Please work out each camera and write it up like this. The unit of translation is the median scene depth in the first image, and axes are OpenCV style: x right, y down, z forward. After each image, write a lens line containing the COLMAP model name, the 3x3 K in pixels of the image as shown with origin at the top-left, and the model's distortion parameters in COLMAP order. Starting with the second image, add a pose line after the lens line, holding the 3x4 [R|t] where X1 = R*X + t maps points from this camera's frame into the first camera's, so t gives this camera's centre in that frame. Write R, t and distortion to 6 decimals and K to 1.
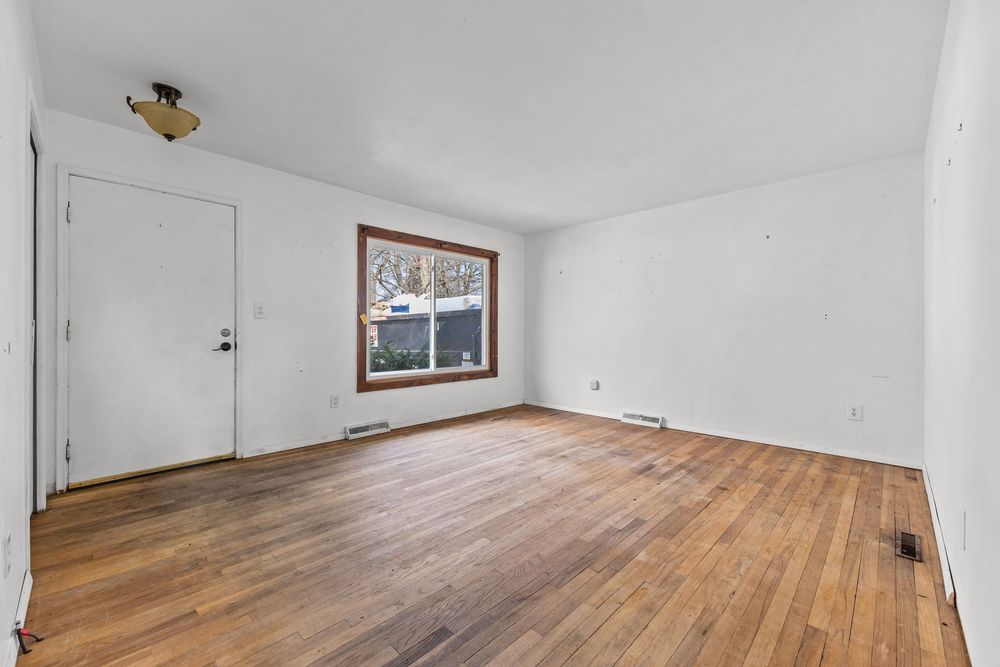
lens RADIAL K [[396.0, 0, 497.0], [0, 396.0, 332.6], [0, 0, 1]] dist [0.004236, -0.001474]
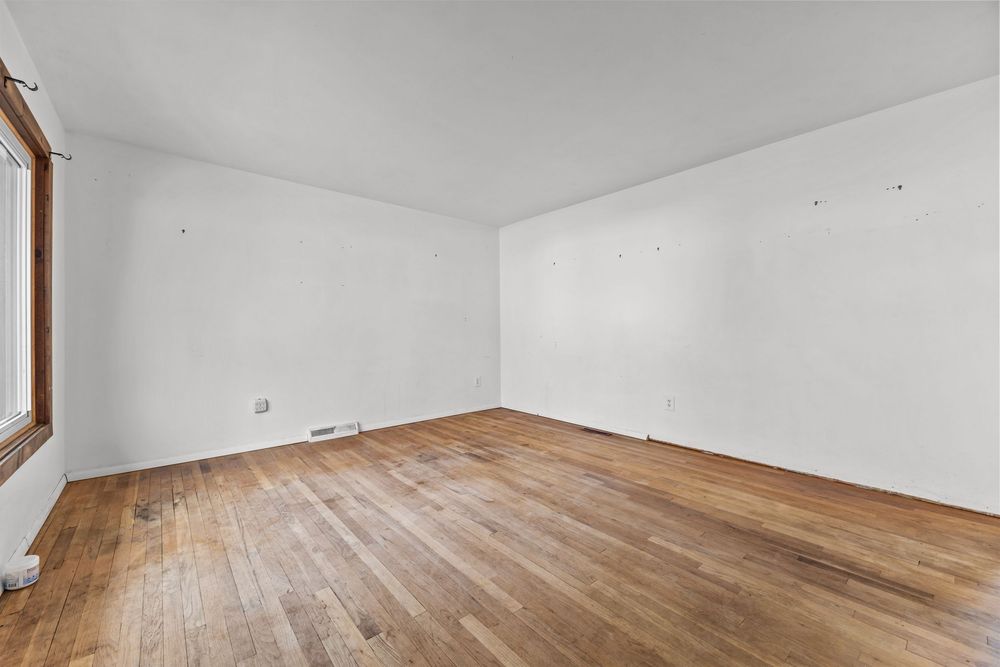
lens RADIAL K [[396.0, 0, 495.2], [0, 396.0, 334.4], [0, 0, 1]] dist [0.004236, -0.001474]
pose [[0.100584, -0.012512, 0.994850, -0.695002], [0.006804, 0.999906, 0.011888, -0.001183], [-0.994905, 0.005573, 0.100660, 0.853385]]
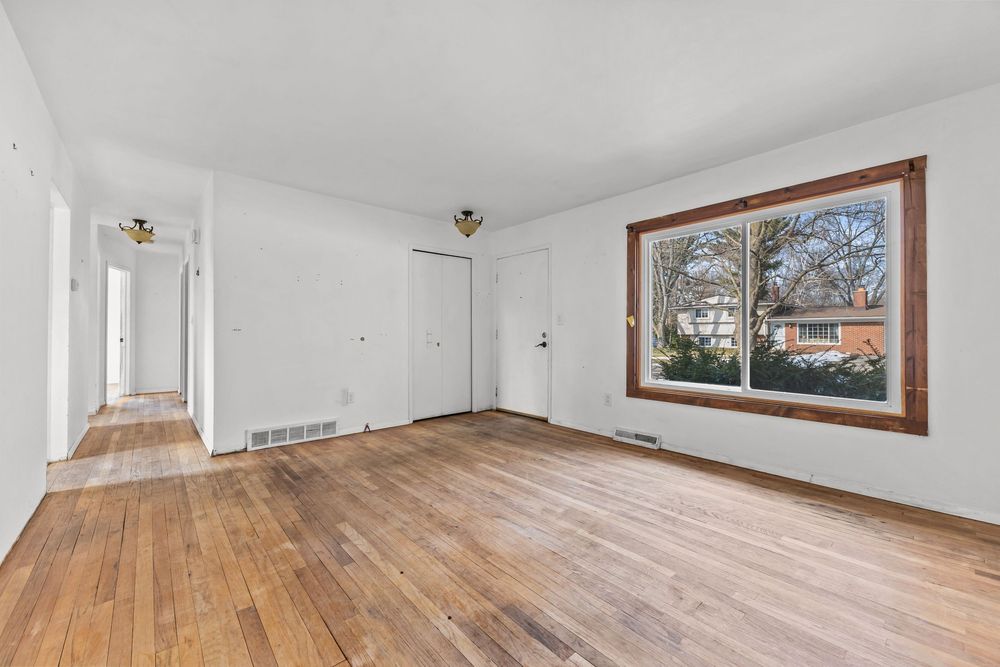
lens RADIAL K [[396.0, 0, 507.7], [0, 396.0, 330.6], [0, 0, 1]] dist [0.004236, -0.001474]
pose [[-0.055100, -0.010624, -0.998424, 0.857285], [-0.003509, 0.999939, -0.010447, 0.000208], [0.998475, 0.002928, -0.055134, 1.008105]]
